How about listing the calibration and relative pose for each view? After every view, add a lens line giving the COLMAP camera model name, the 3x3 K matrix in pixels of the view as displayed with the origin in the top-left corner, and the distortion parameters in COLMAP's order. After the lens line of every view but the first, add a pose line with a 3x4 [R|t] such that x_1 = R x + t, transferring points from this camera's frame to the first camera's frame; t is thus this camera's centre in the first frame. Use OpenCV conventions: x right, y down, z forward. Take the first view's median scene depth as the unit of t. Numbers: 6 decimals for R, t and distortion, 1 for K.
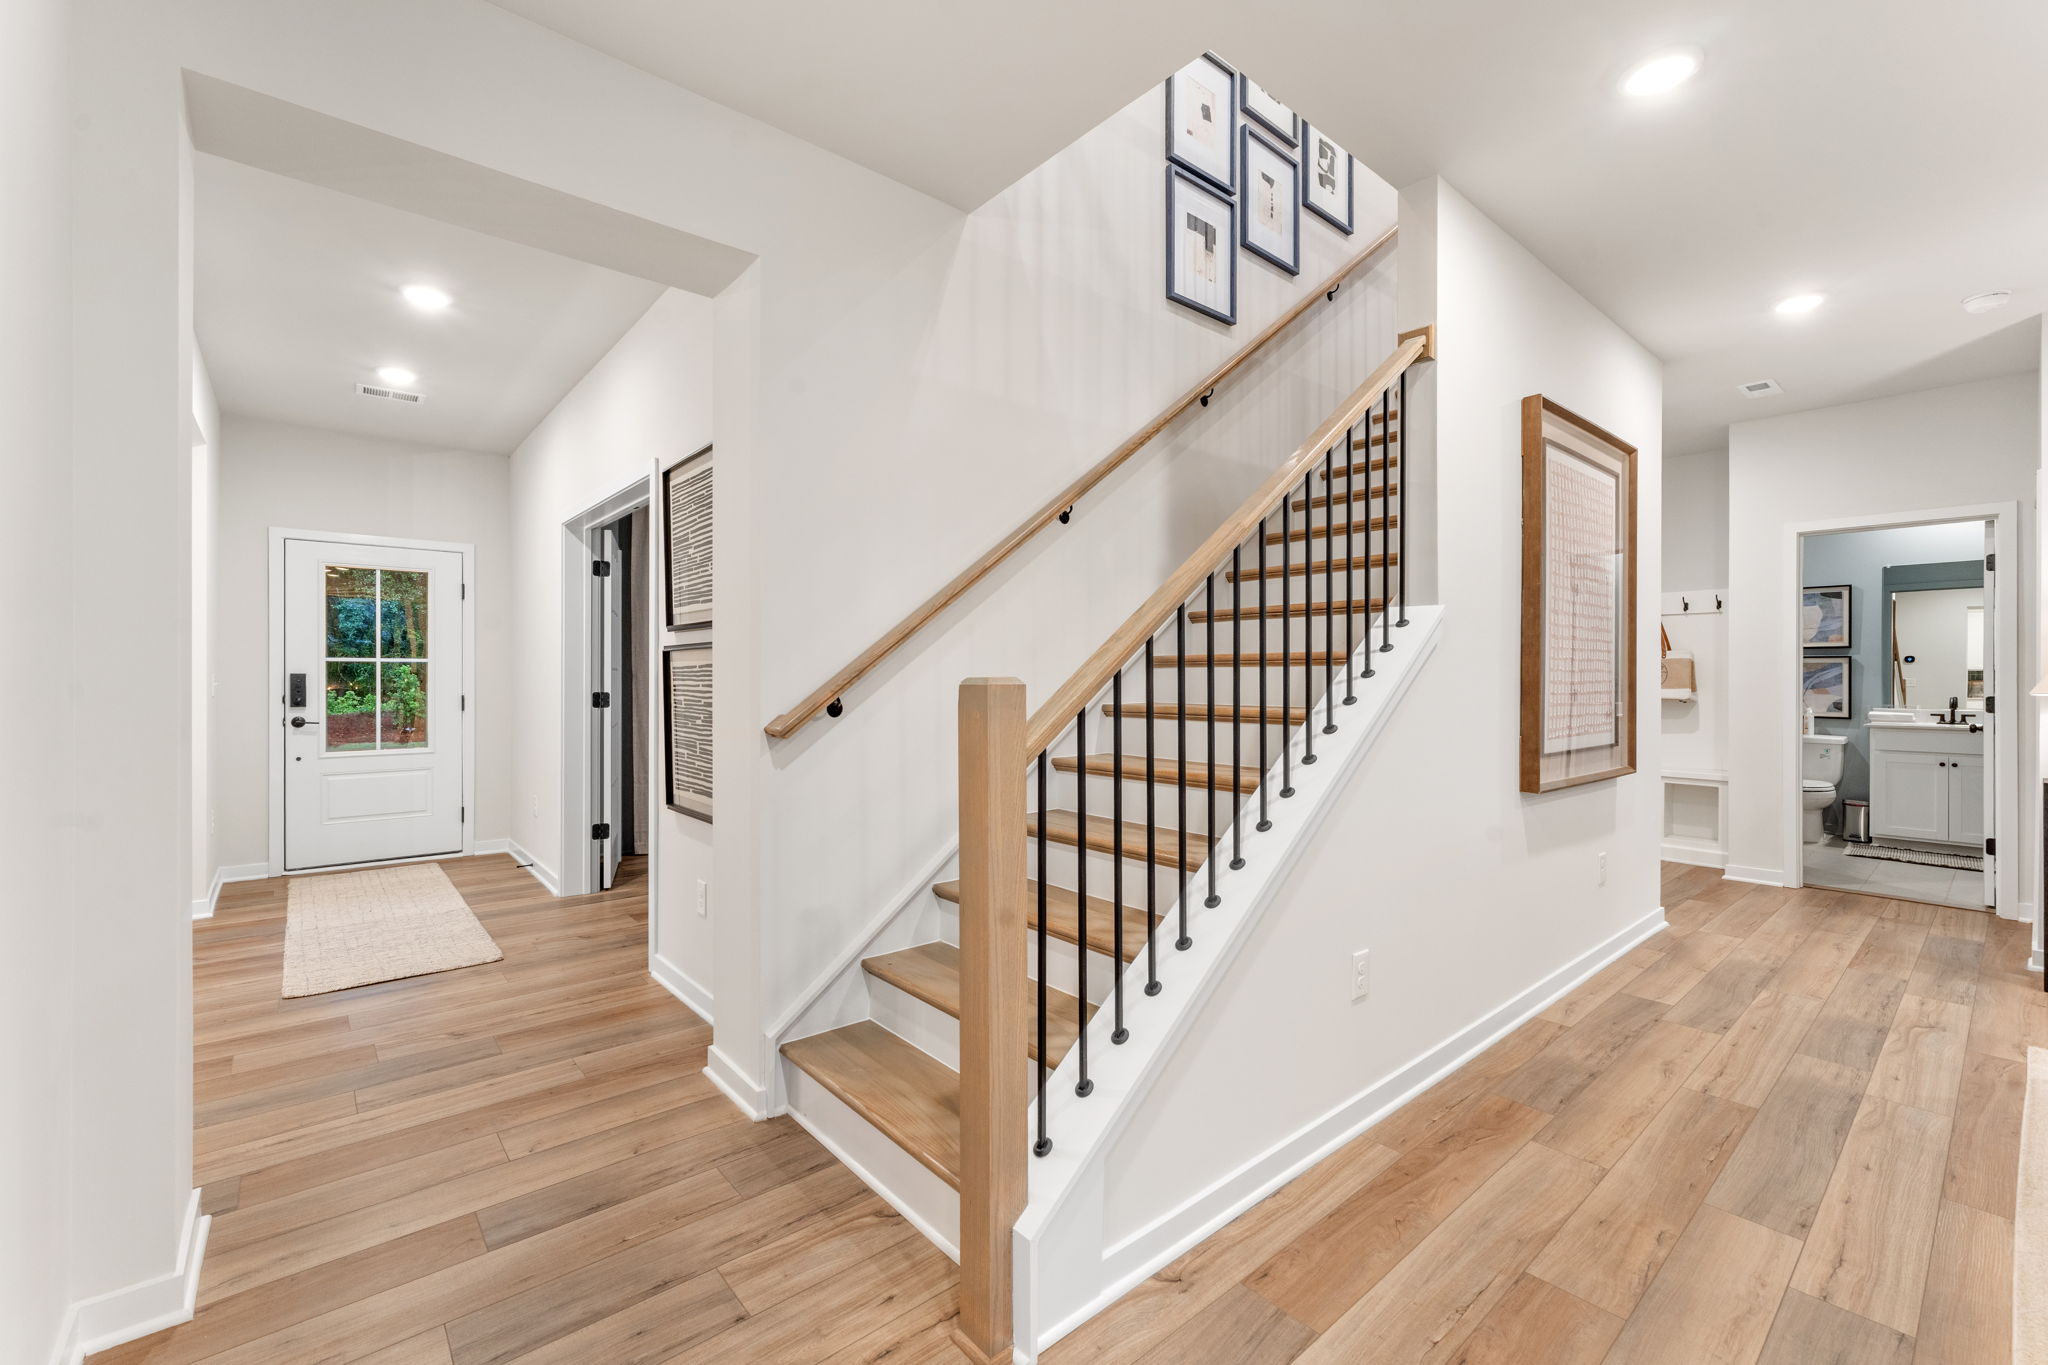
lens RADIAL K [[854.6, 0, 1024.0], [0, 854.6, 682.5], [0, 0, 1]] dist [-0.000388, 0.000016]
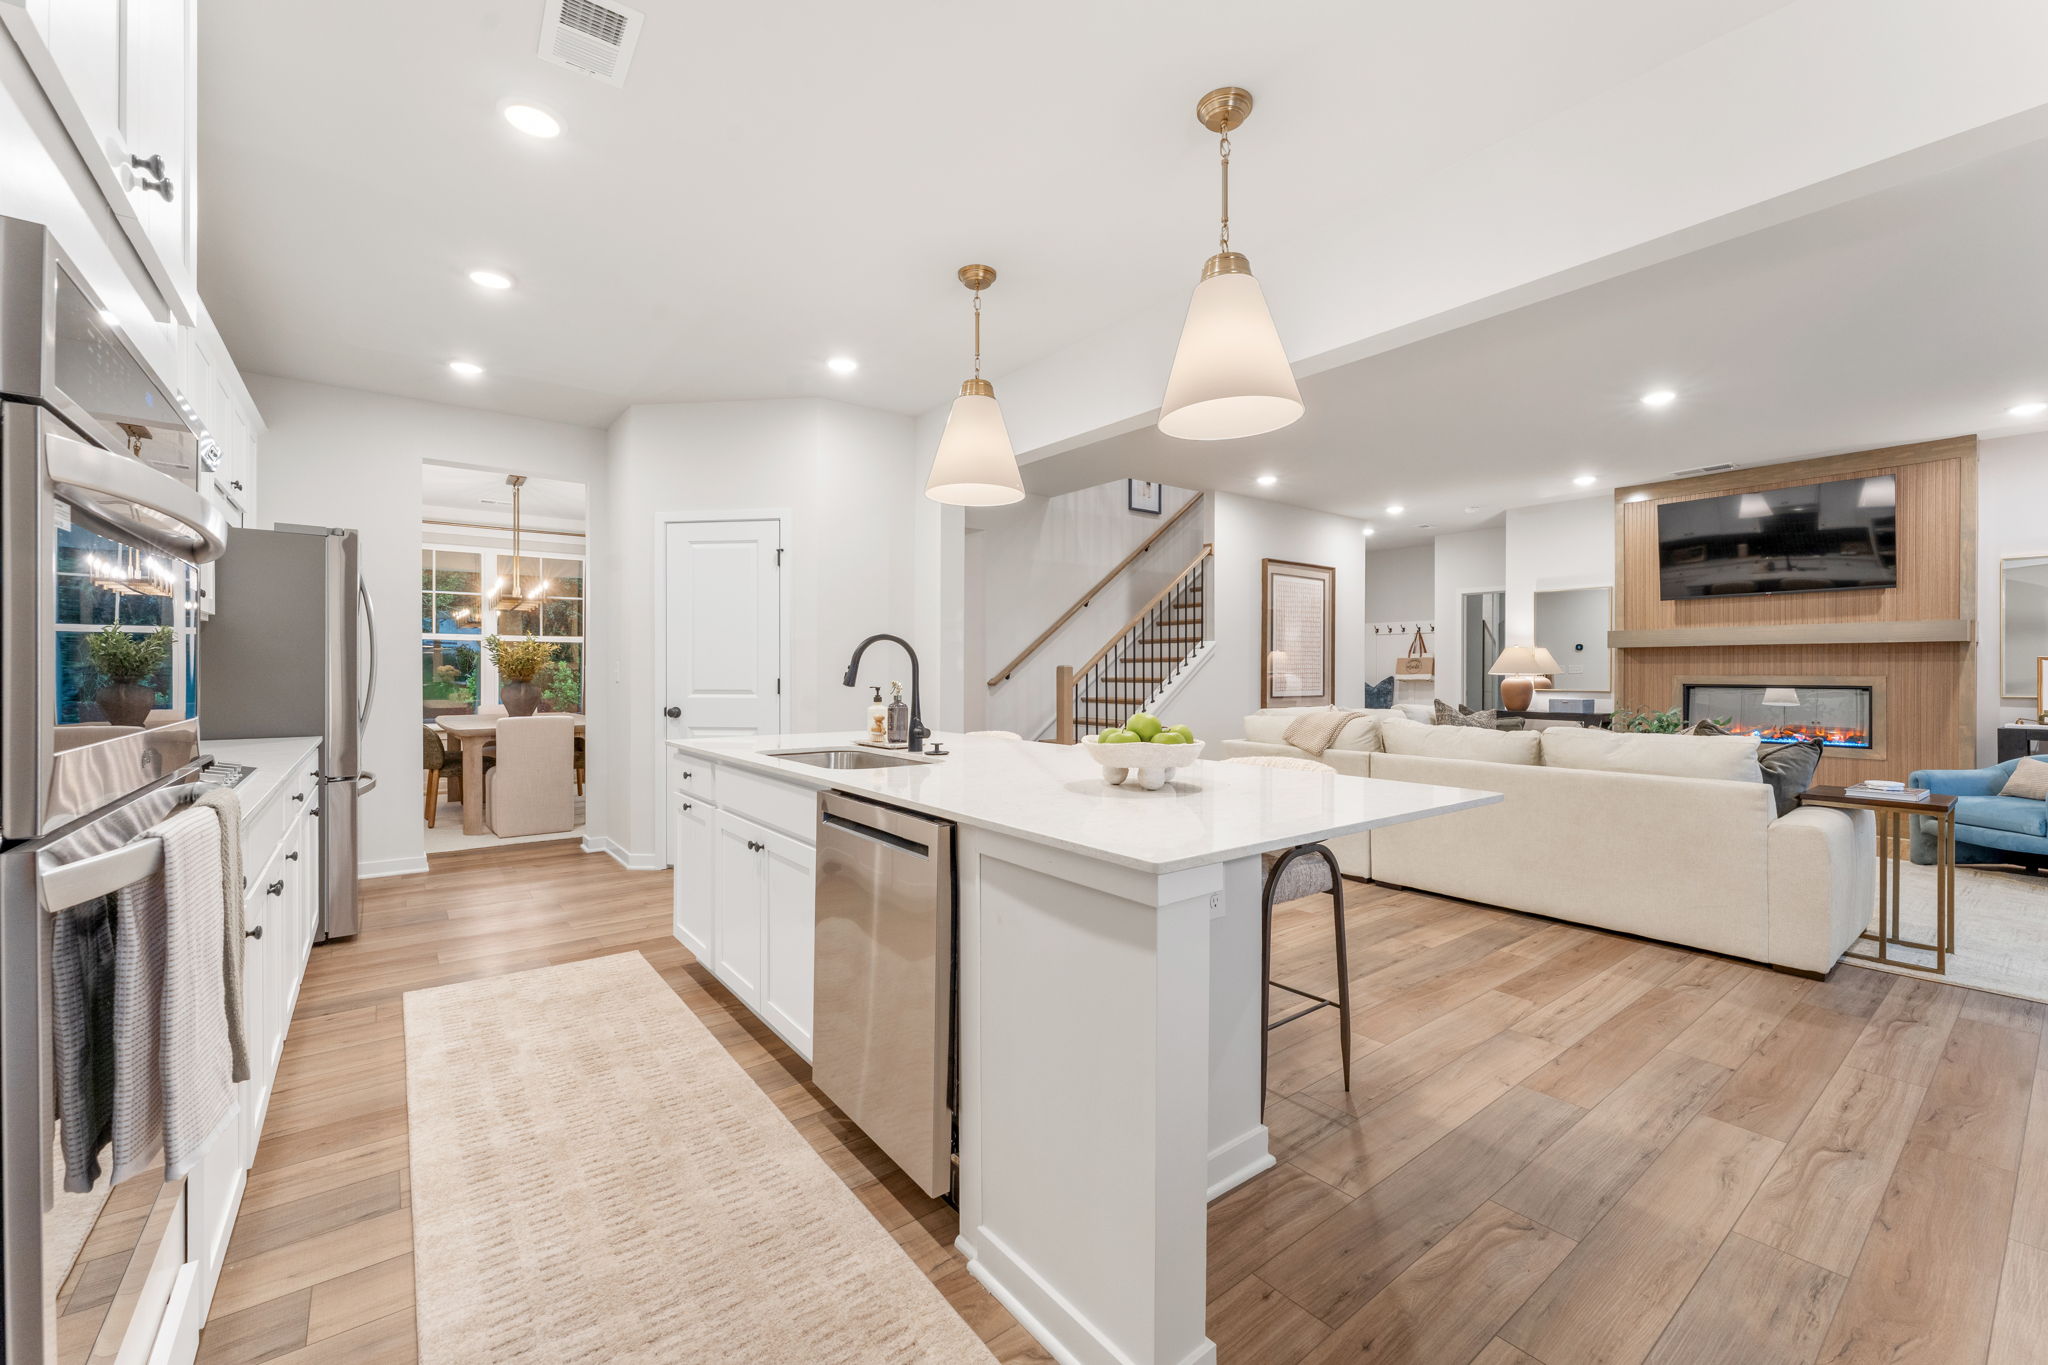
lens RADIAL K [[831.7, 0, 1022.9], [0, 831.7, 675.3], [0, 0, 1]] dist [-0.003647, 0.000634]
pose [[0.998956, 0.000676, -0.045676, -0.025900], [-0.000737, 0.999999, -0.001313, 0.022776], [0.045675, 0.001345, 0.998955, -1.431040]]
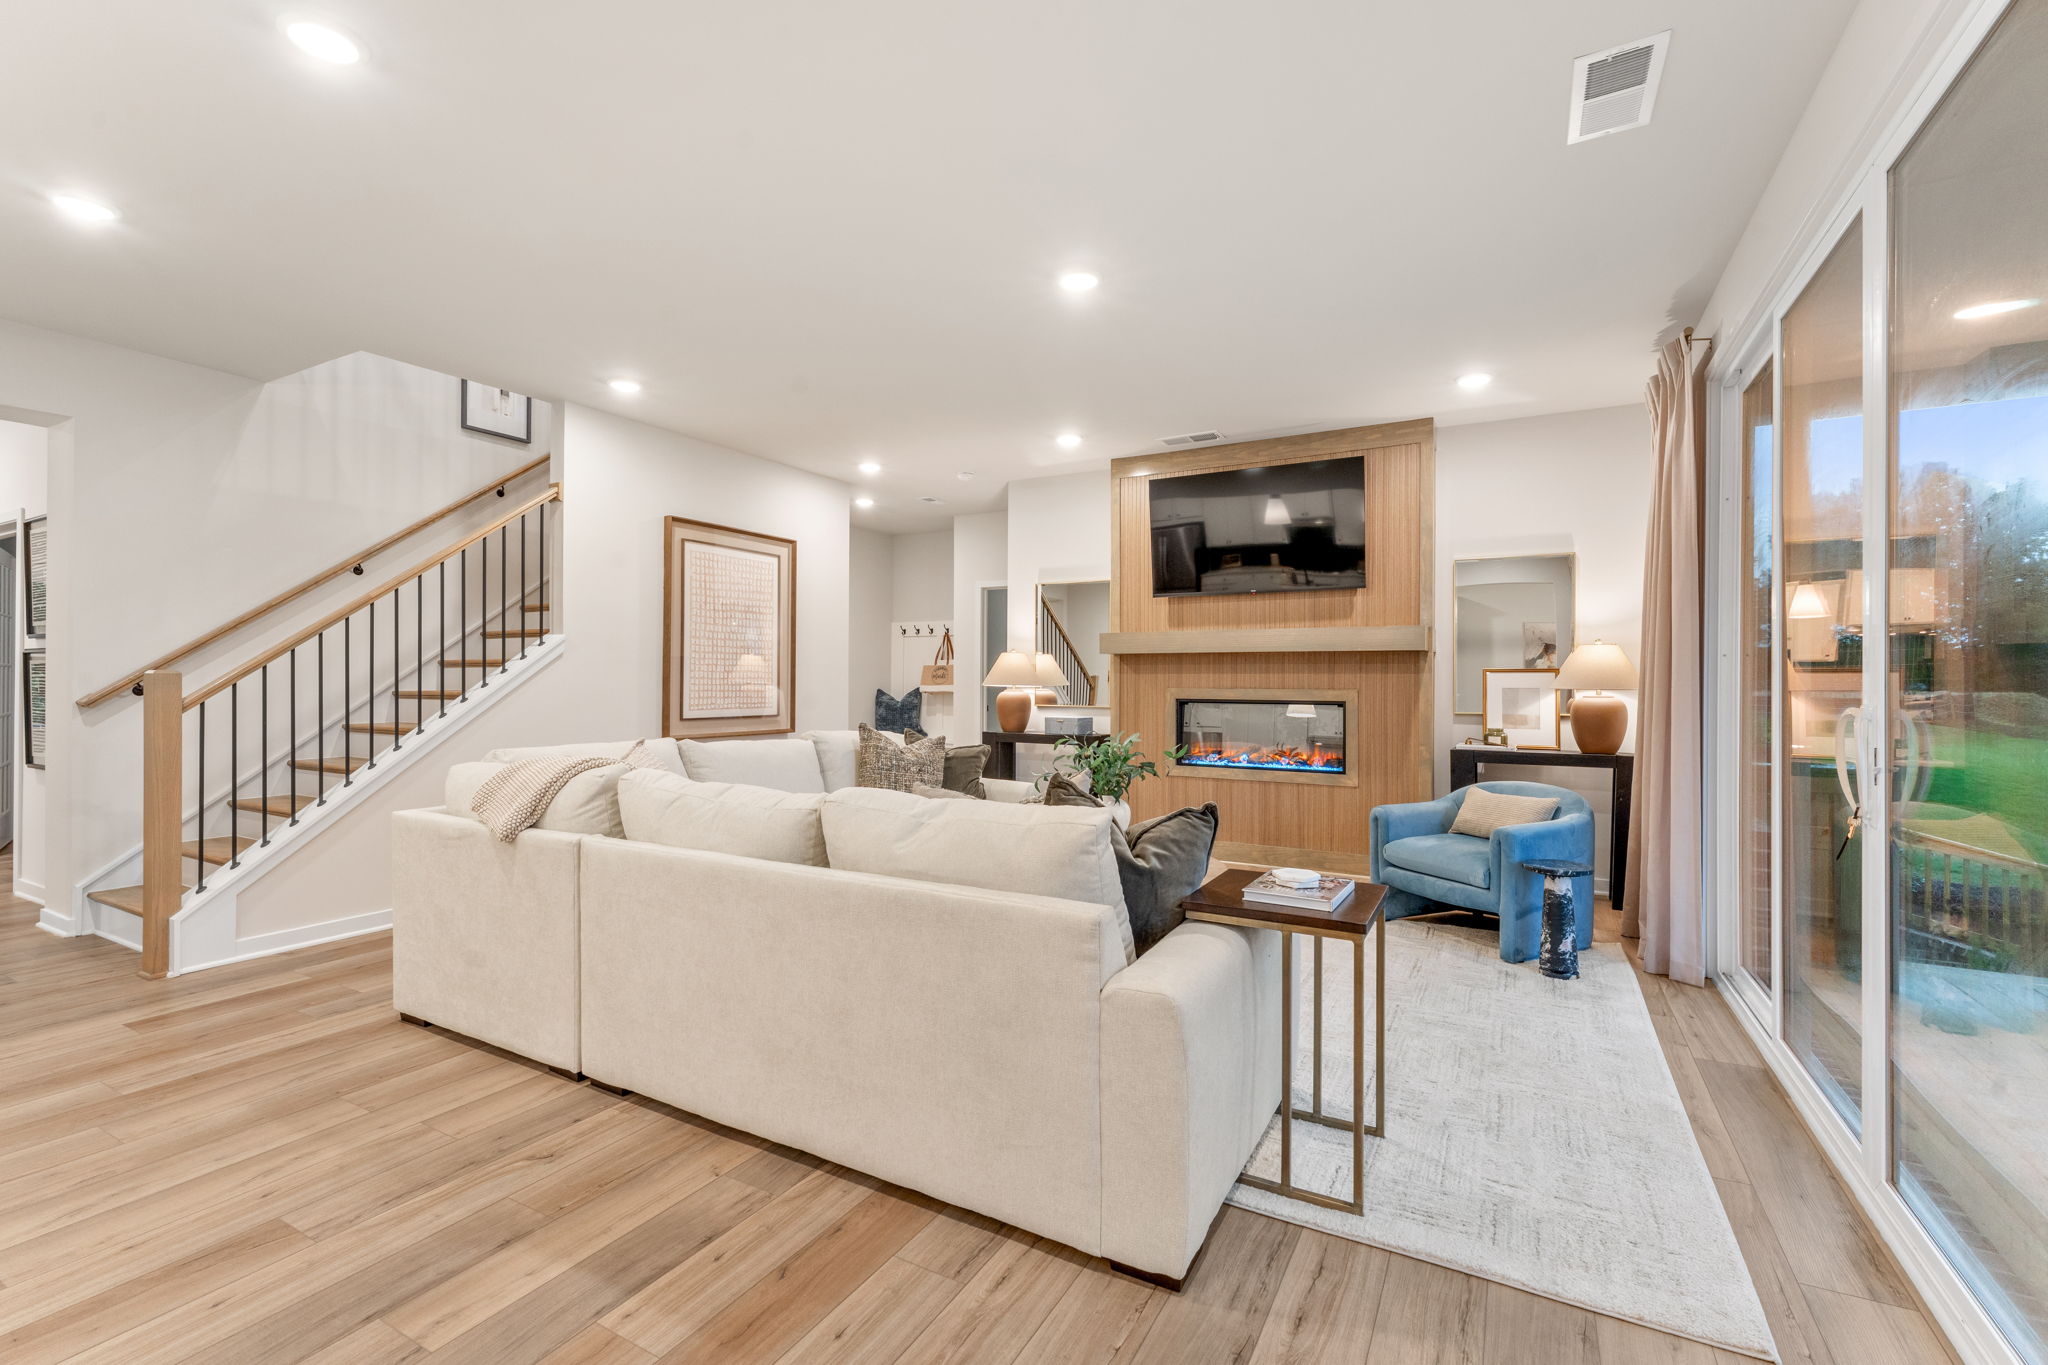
lens RADIAL K [[894.6, 0, 1013.8], [0, 894.6, 679.1], [0, 0, 1]] dist [-0.000287, 0.000371]
pose [[0.937917, 0.004123, 0.346834, 0.573339], [-0.001820, 0.999974, -0.006965, 0.013412], [-0.346854, 0.005902, 0.937901, -0.901946]]
